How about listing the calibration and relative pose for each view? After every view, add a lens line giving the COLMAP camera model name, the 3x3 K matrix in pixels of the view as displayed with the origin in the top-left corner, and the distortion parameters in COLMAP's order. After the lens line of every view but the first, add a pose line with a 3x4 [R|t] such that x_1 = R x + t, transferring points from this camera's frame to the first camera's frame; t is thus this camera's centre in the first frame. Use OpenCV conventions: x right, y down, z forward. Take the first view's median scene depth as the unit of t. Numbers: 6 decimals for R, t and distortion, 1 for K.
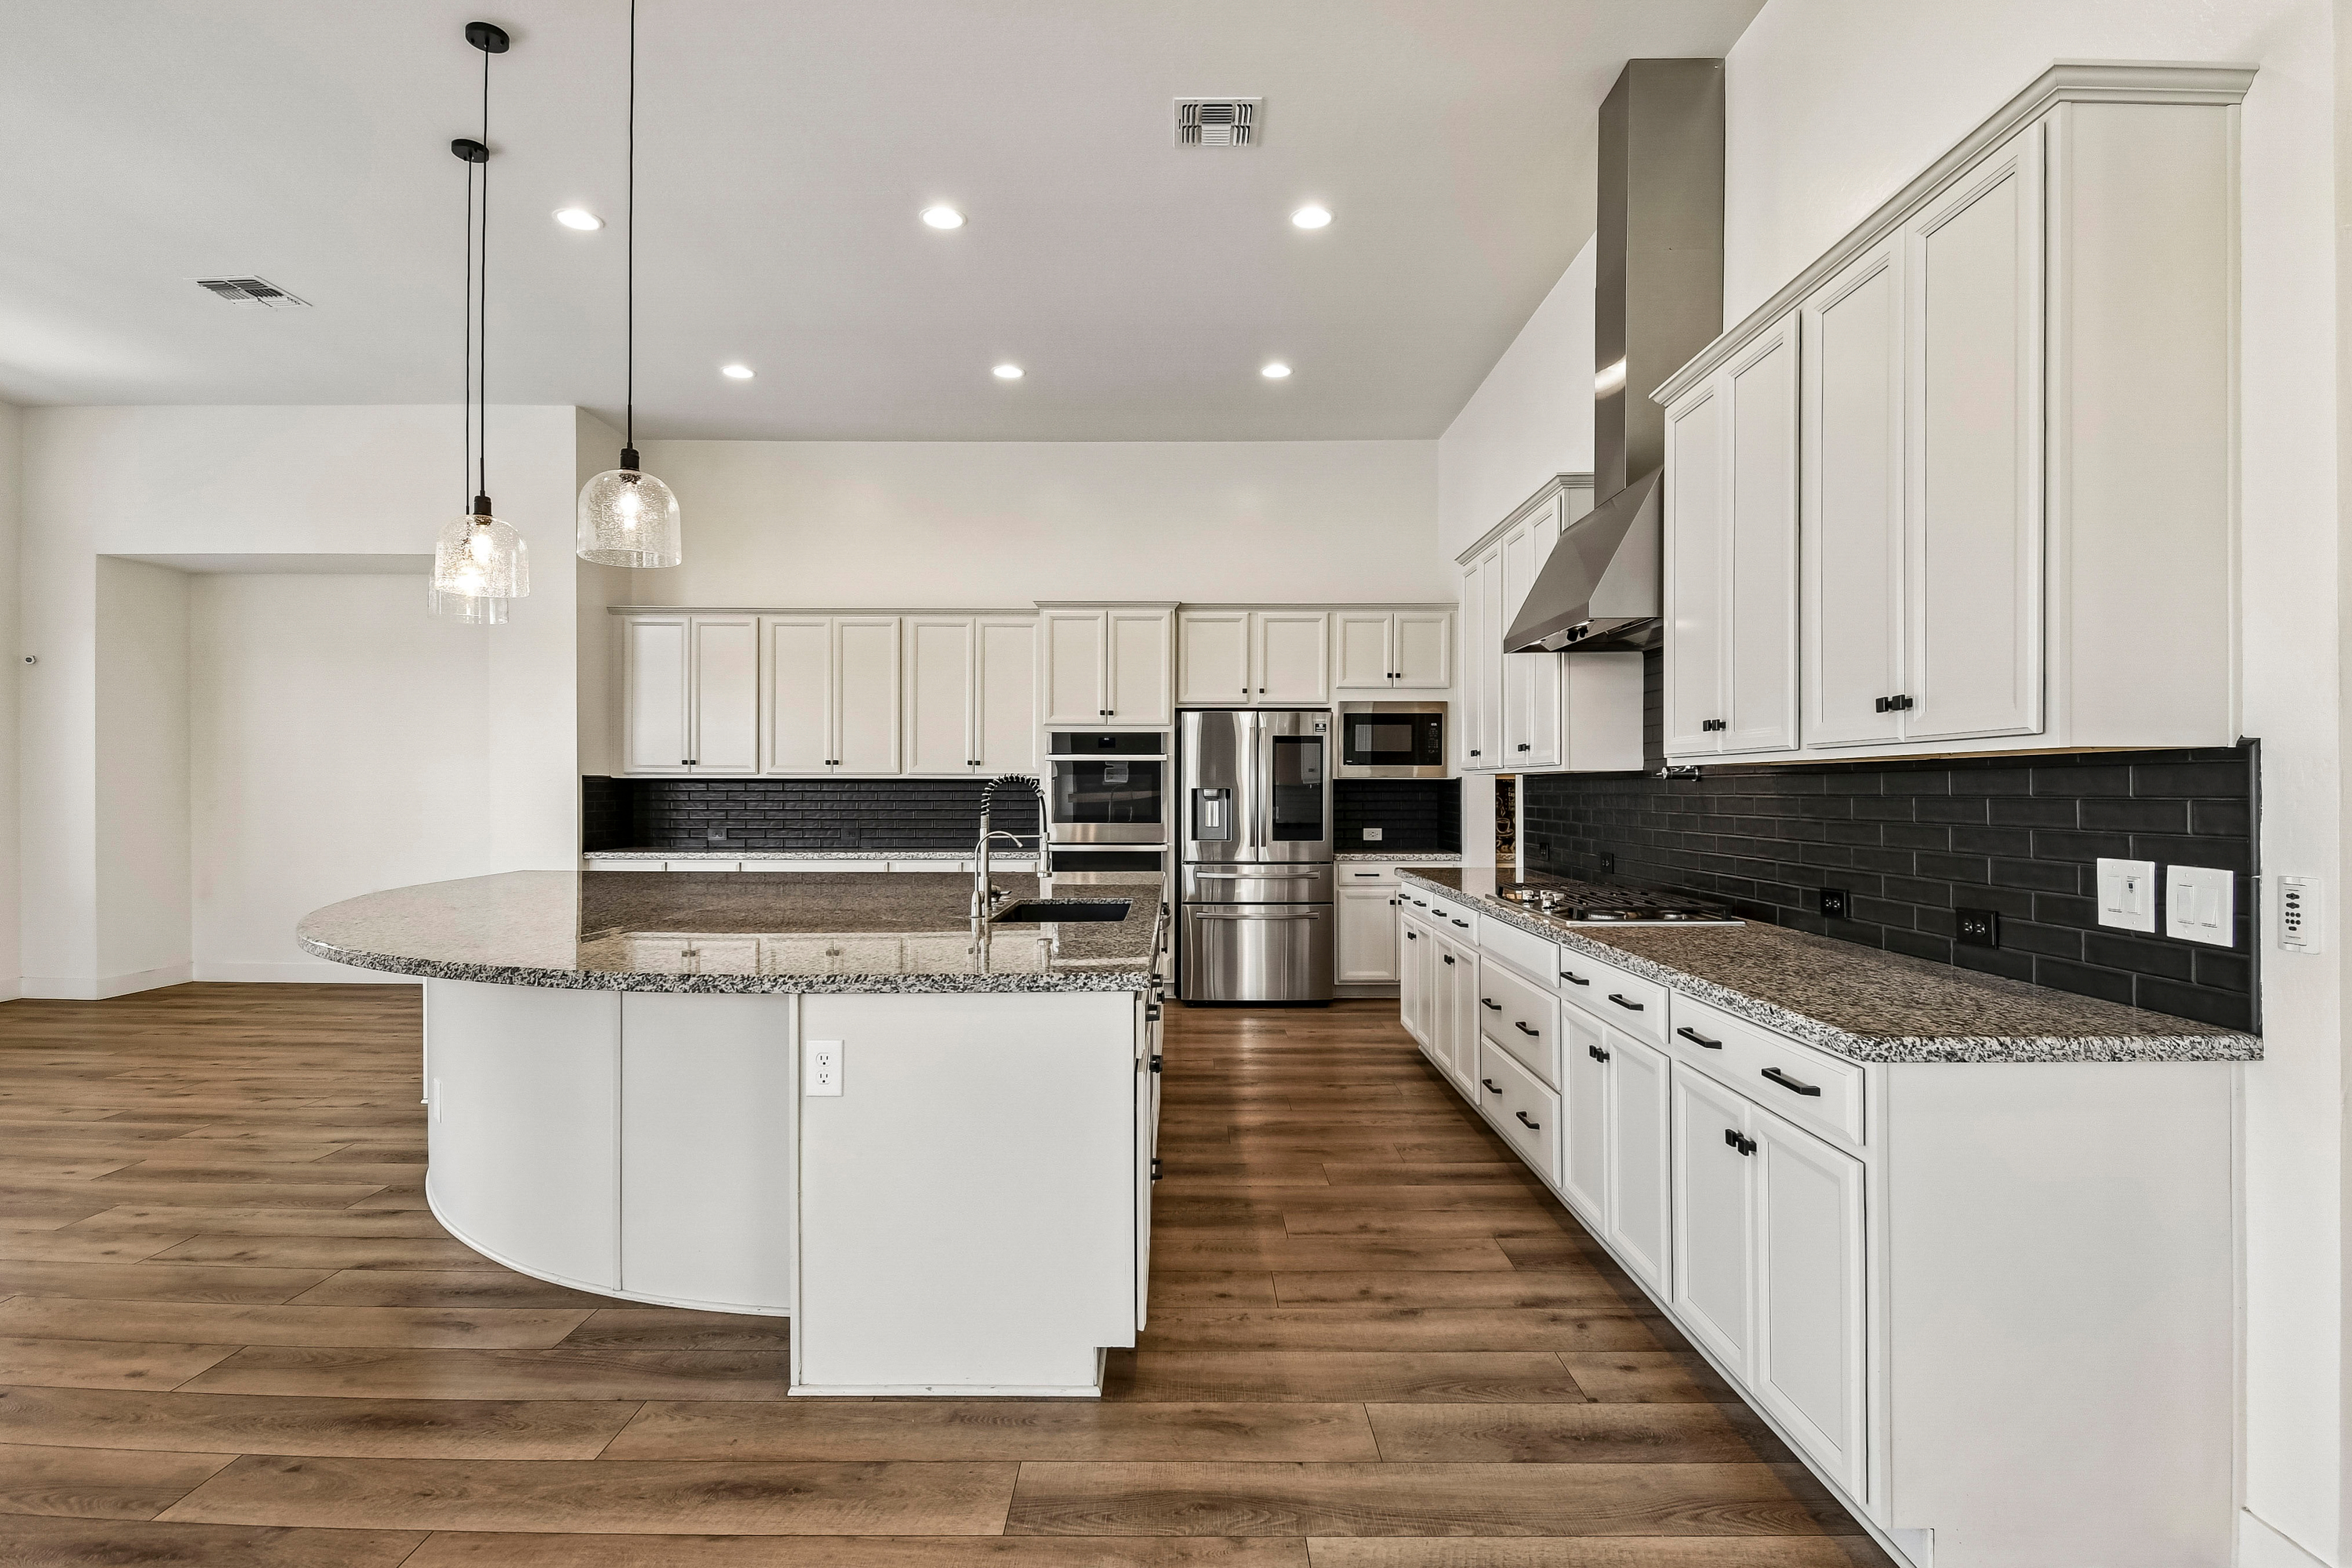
lens RADIAL K [[1192.9, 0, 1172.6], [0, 1192.9, 778.9], [0, 0, 1]] dist [0.001957, -0.000549]
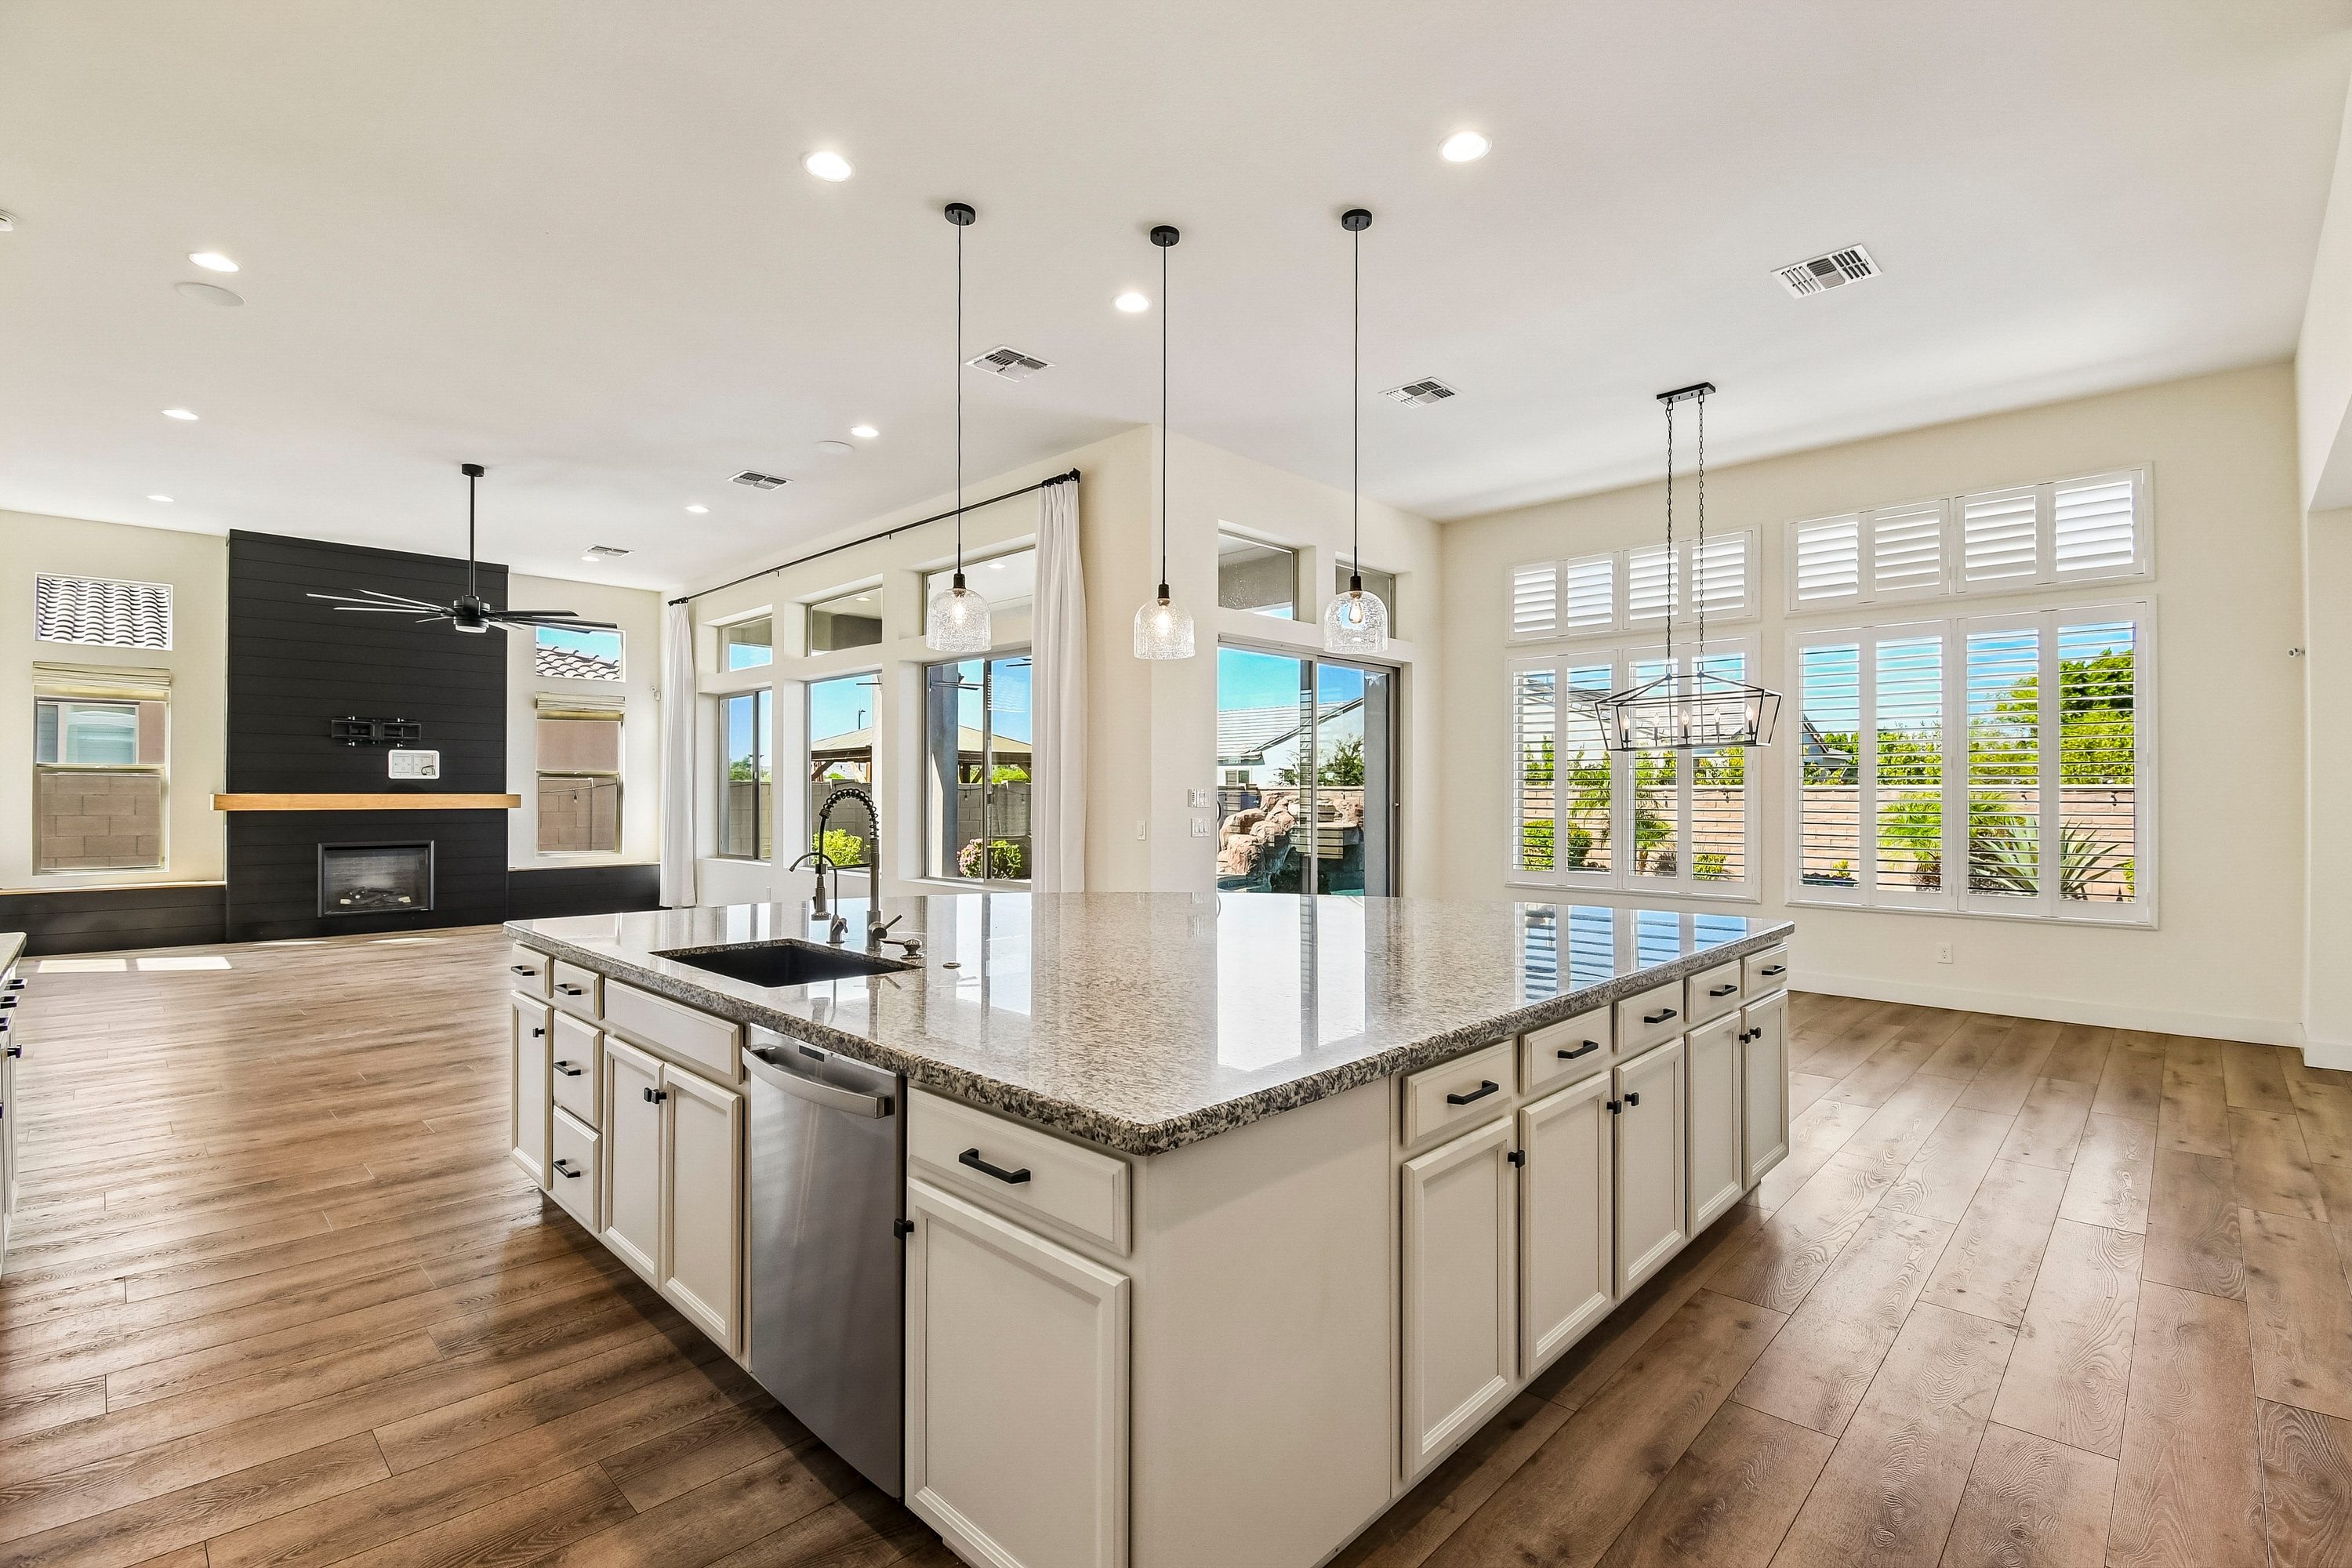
lens RADIAL K [[1048.5, 0, 1172.2], [0, 1048.5, 789.2], [0, 0, 1]] dist [0.002427, -0.005957]
pose [[-0.695923, -0.010331, -0.718042, 0.285577], [0.003761, 0.999830, -0.018030, 0.004269], [0.718107, -0.015248, -0.695766, 2.033884]]
